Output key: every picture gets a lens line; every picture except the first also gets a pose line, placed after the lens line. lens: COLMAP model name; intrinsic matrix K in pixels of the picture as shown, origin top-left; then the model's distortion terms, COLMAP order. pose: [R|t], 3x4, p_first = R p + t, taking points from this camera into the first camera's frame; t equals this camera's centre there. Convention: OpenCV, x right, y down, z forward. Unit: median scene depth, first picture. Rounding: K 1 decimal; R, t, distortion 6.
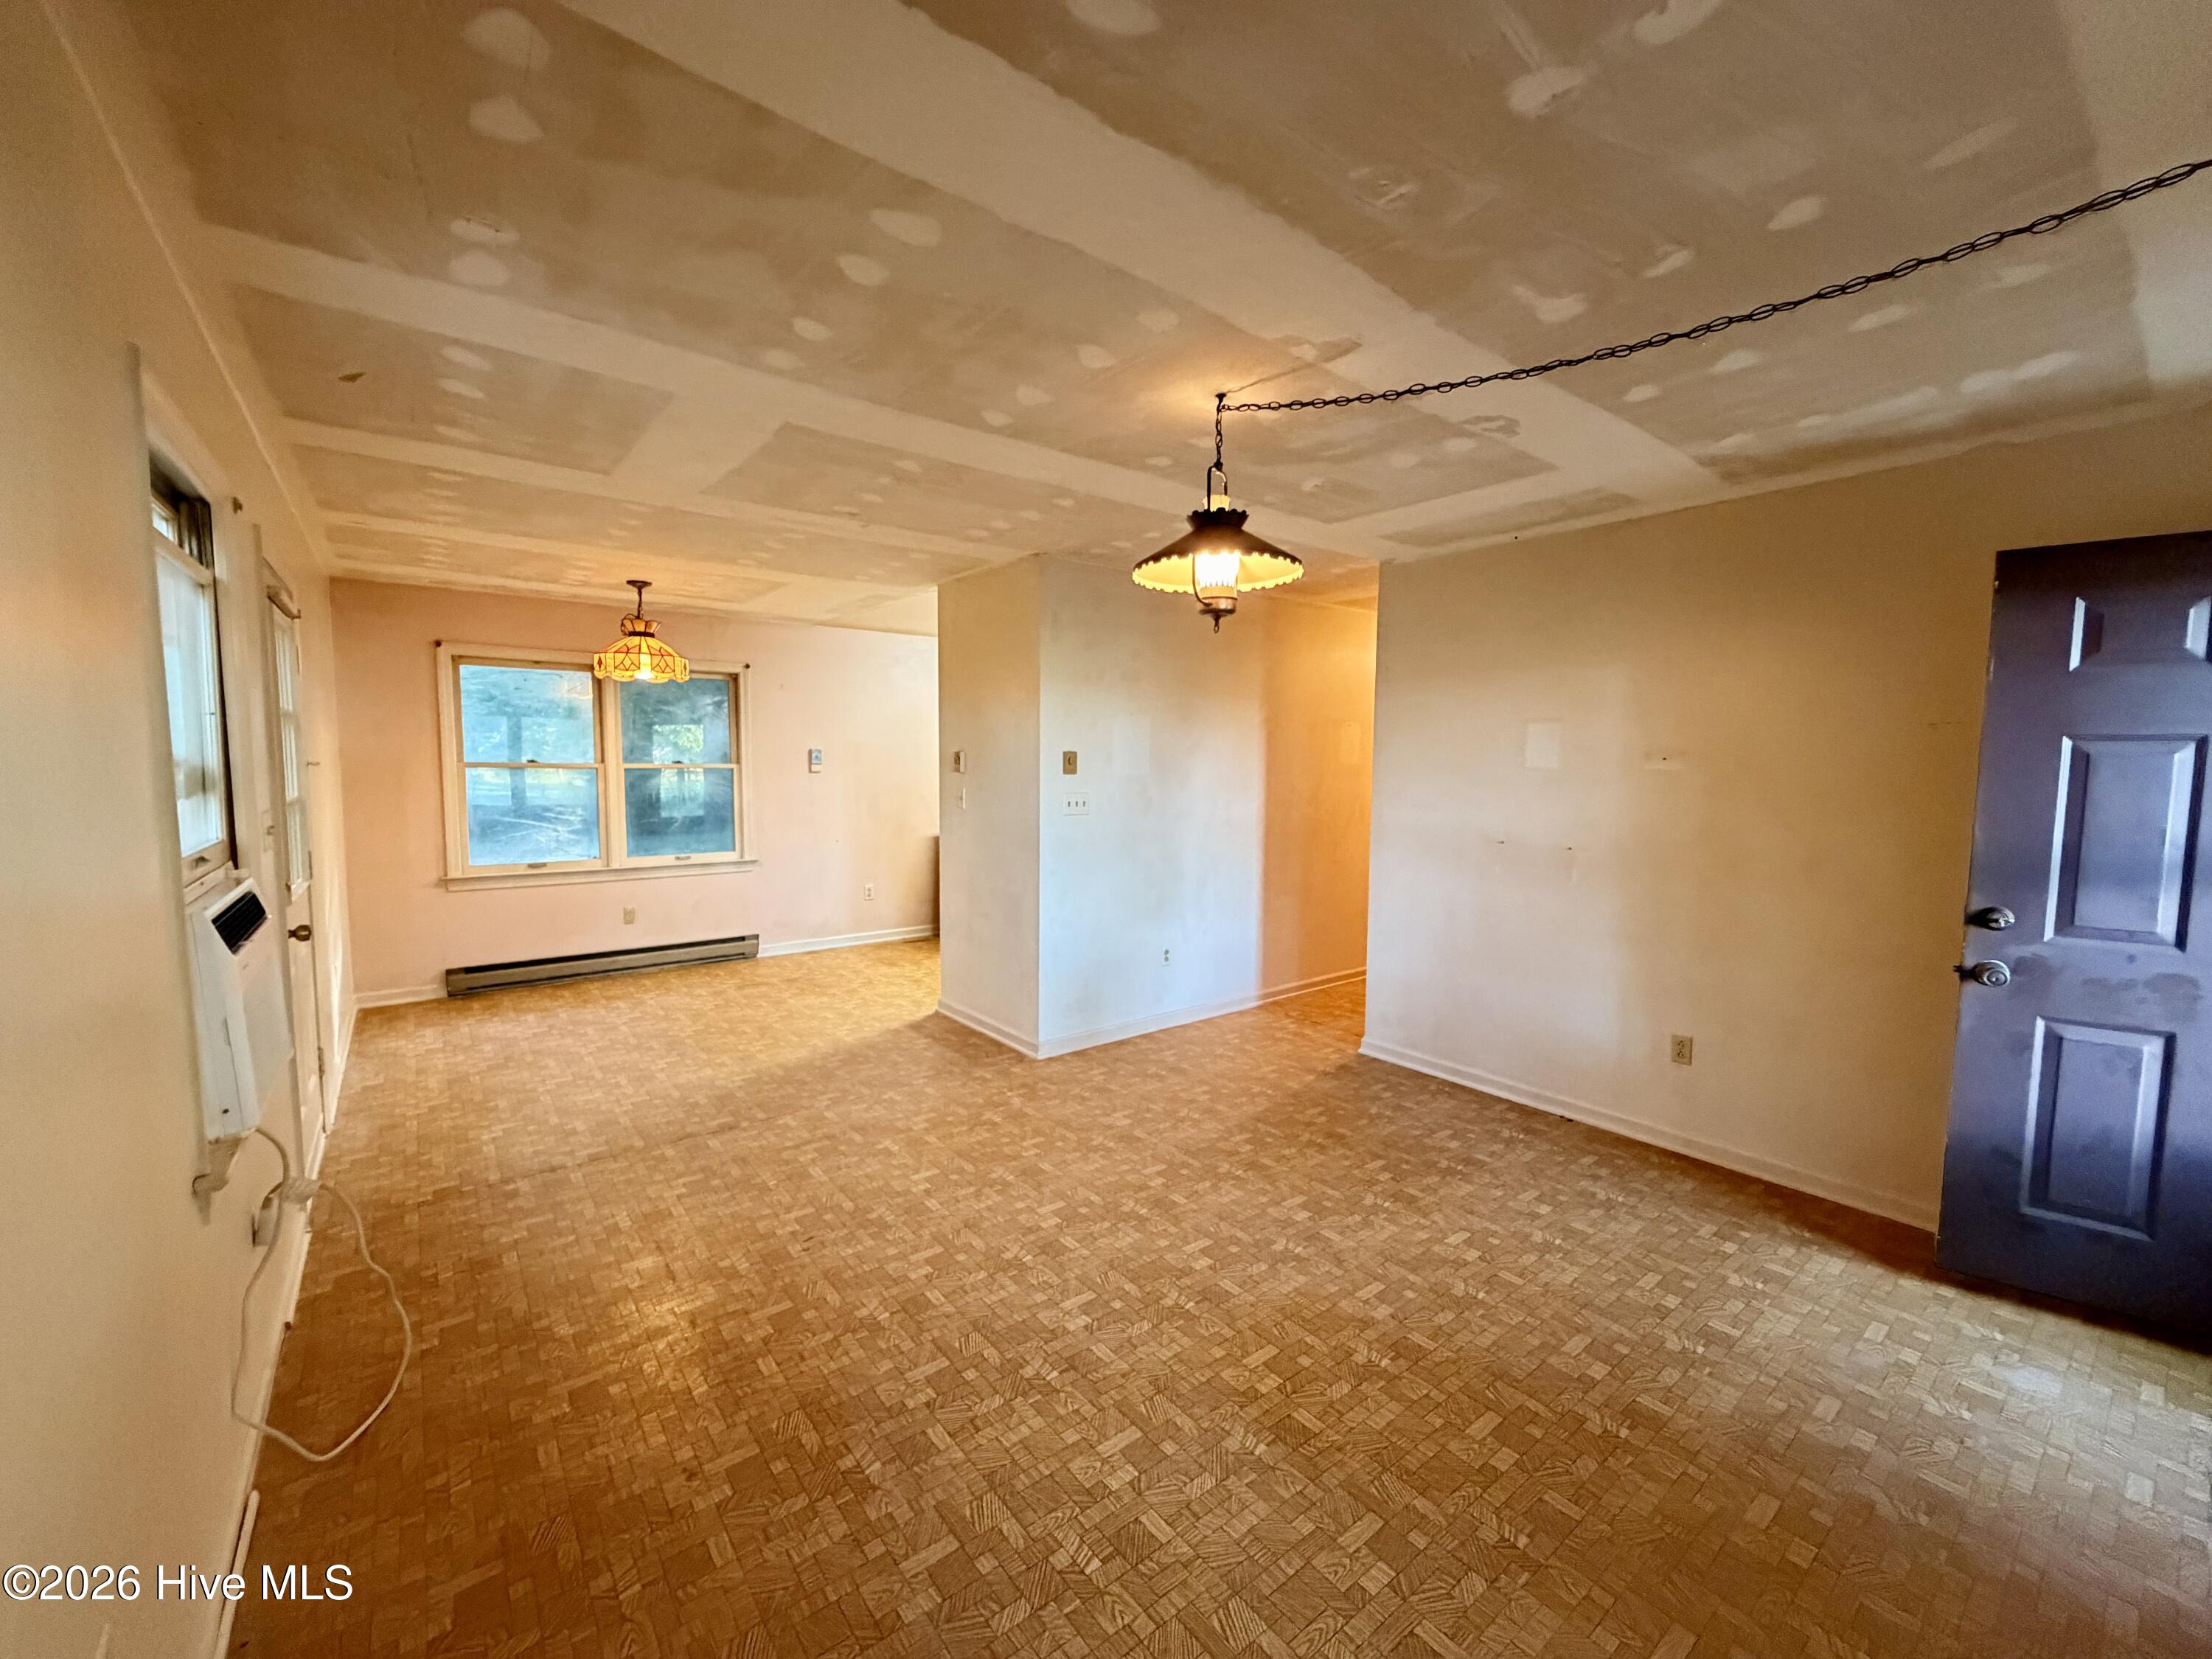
lens RADIAL K [[882.2, 0, 1098.9], [0, 882.2, 830.5], [0, 0, 1]] dist [0.000821, -0.000128]
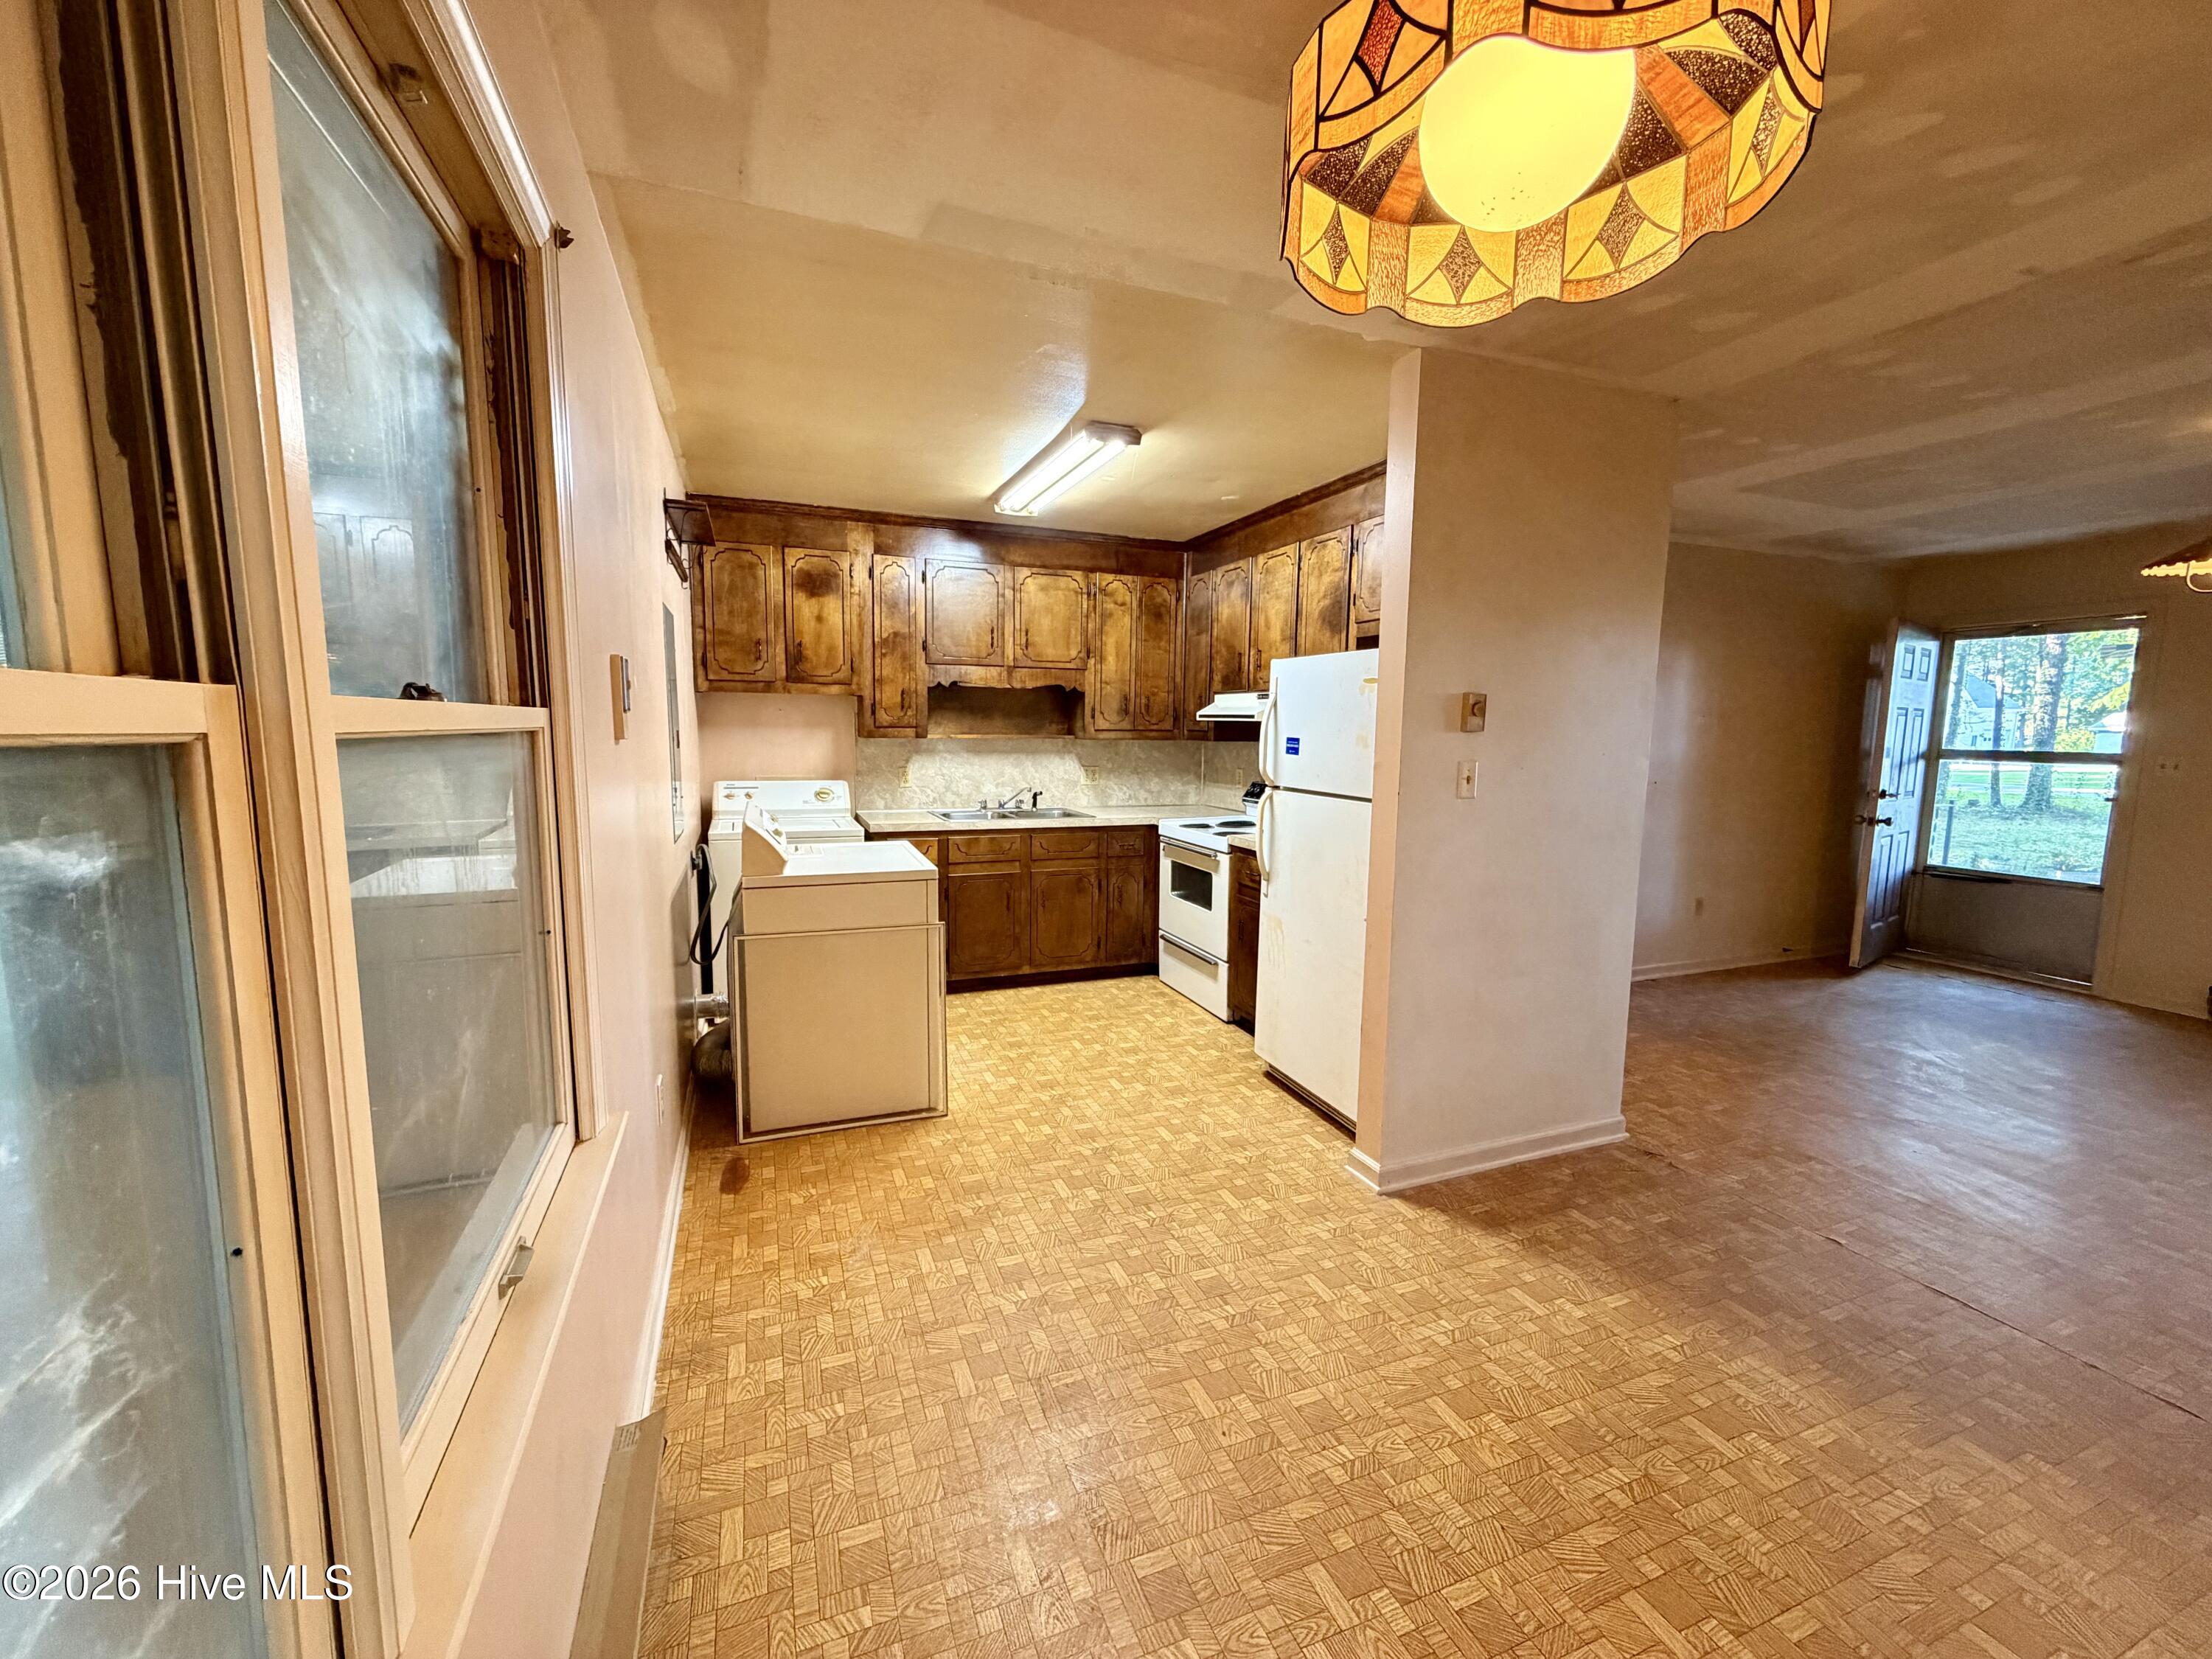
lens RADIAL K [[882.2, 0, 1100.0], [0, 882.2, 821.3], [0, 0, 1]] dist [0.000821, -0.000128]
pose [[0.288091, -0.118957, 0.950186, -0.498298], [0.058842, 0.992578, 0.106424, -0.055617], [-0.955794, 0.025251, 0.292952, 0.712183]]
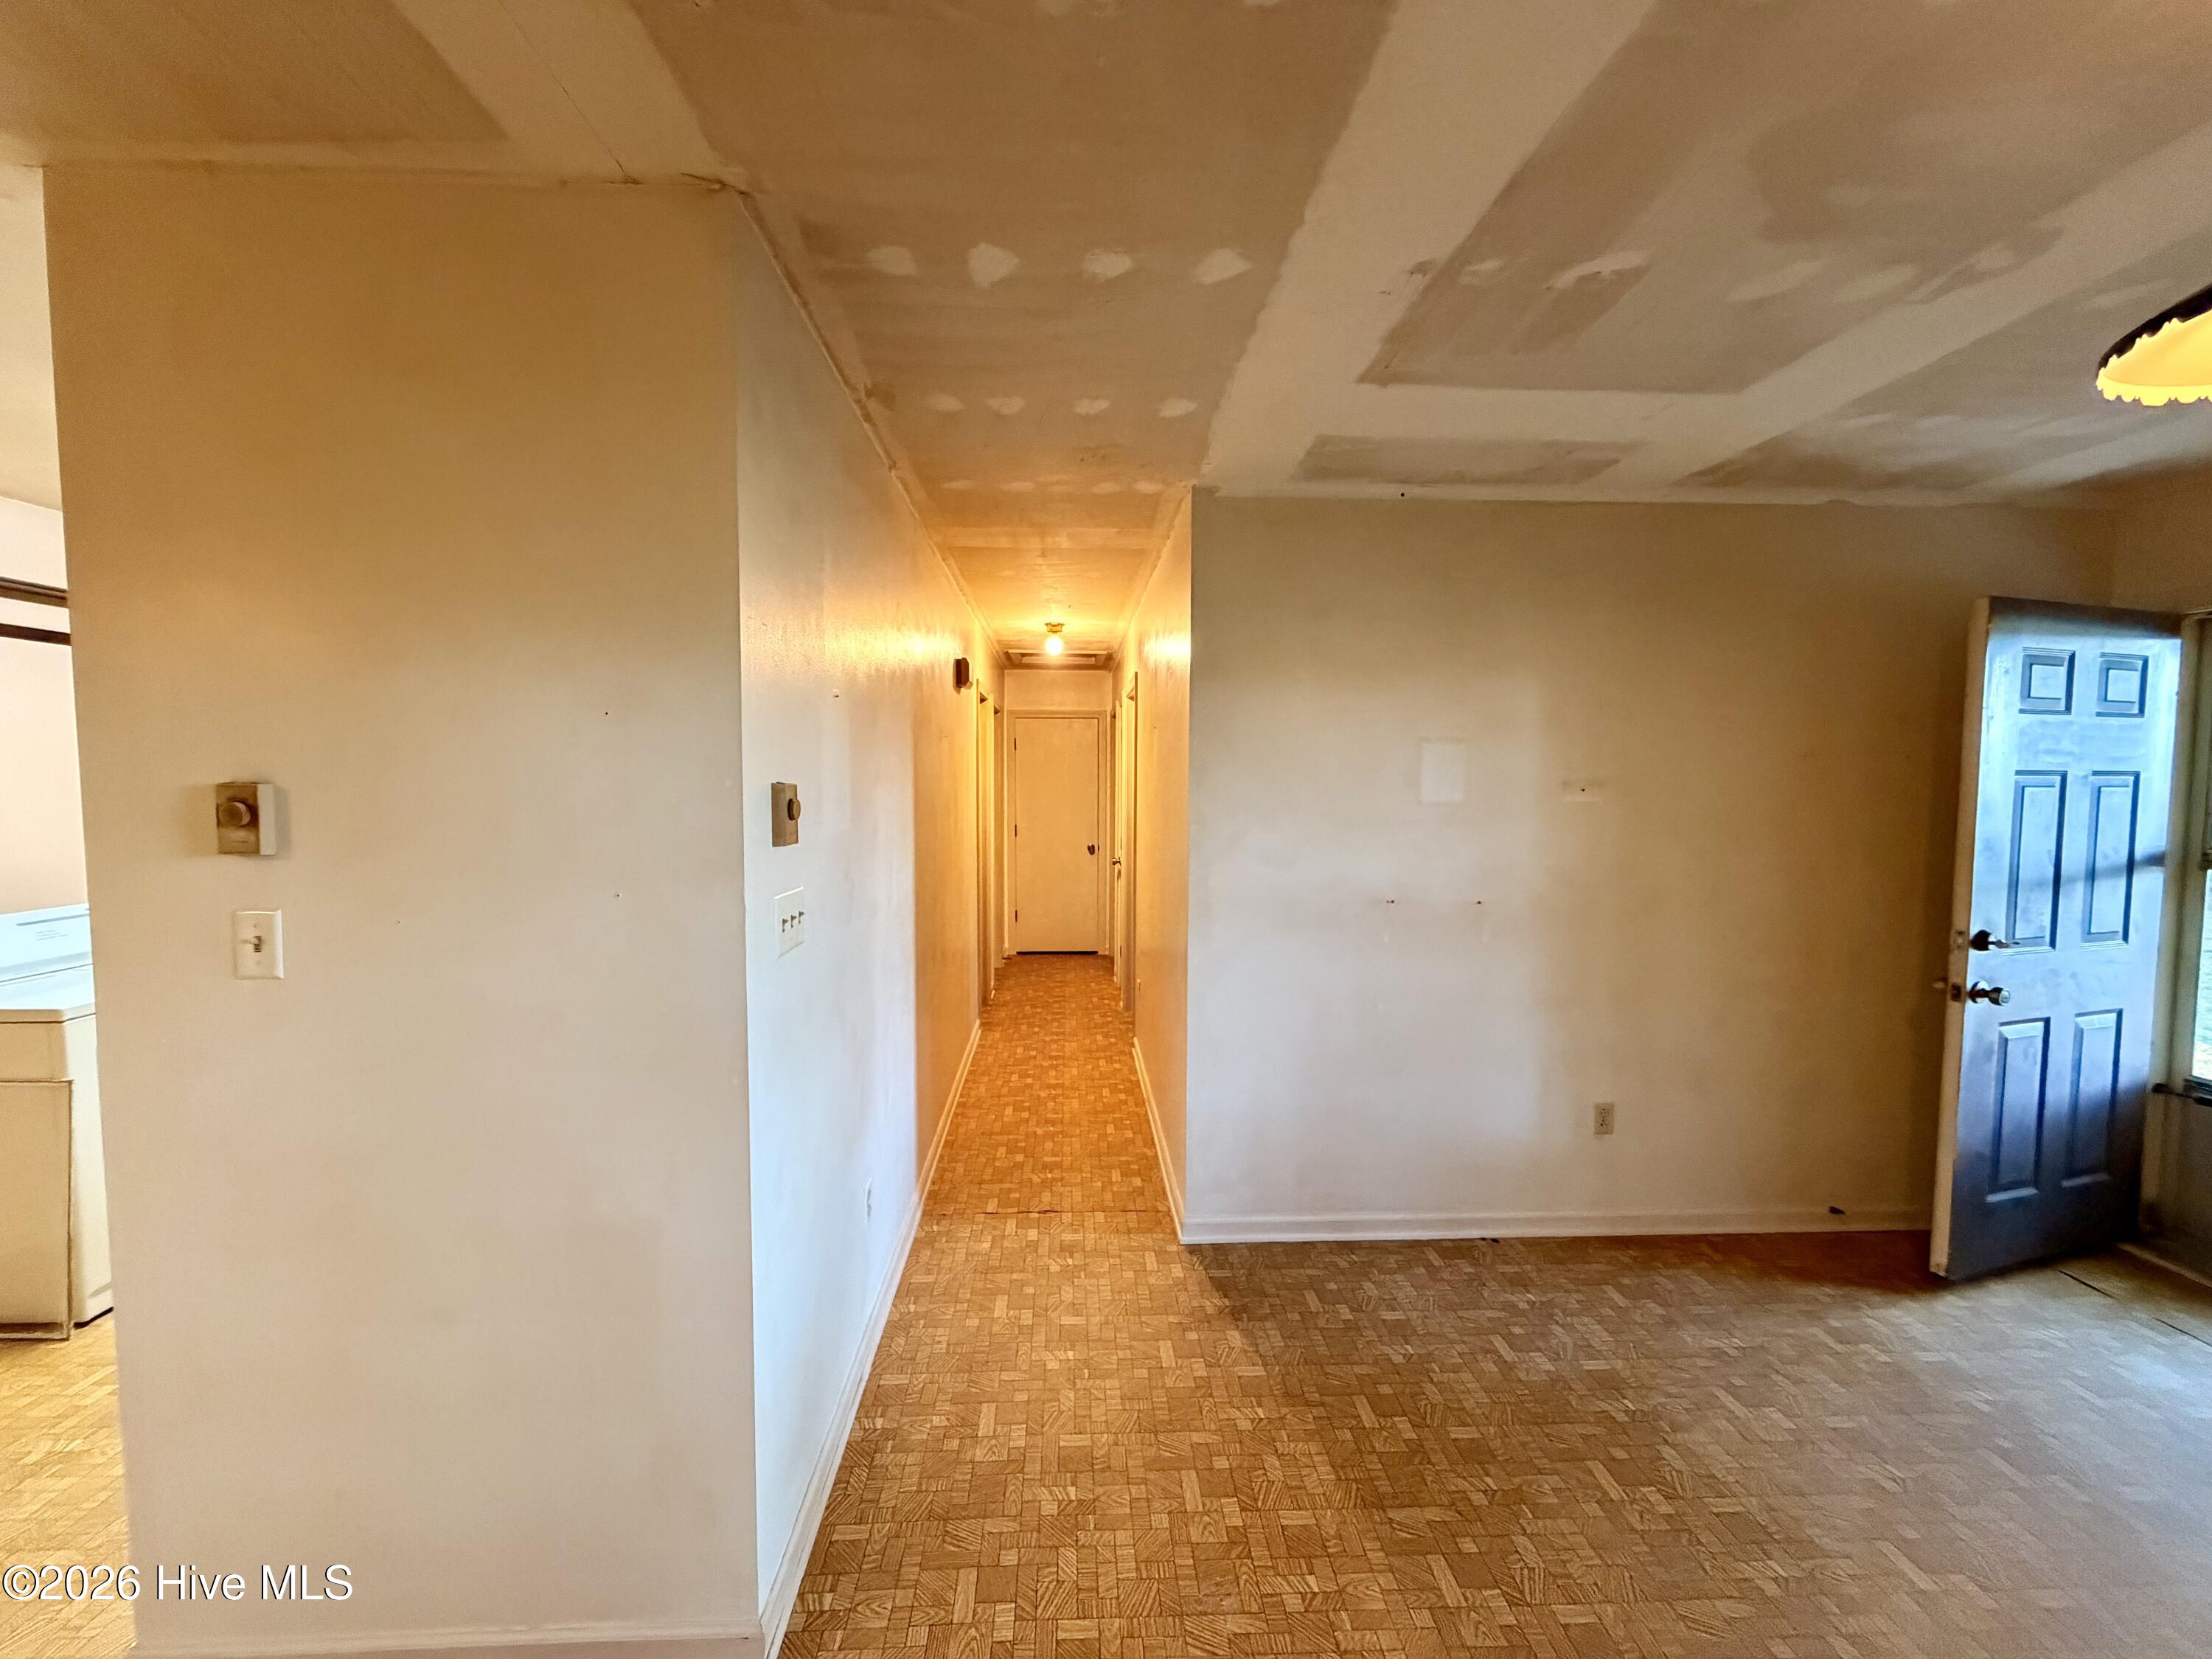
lens RADIAL K [[882.2, 0, 1090.2], [0, 882.2, 829.4], [0, 0, 1]] dist [0.000821, -0.000128]
pose [[0.582313, -0.052161, 0.811289, -0.155990], [0.066702, 0.997640, 0.016267, -0.040847], [-0.810223, 0.044642, 0.584419, 0.410009]]
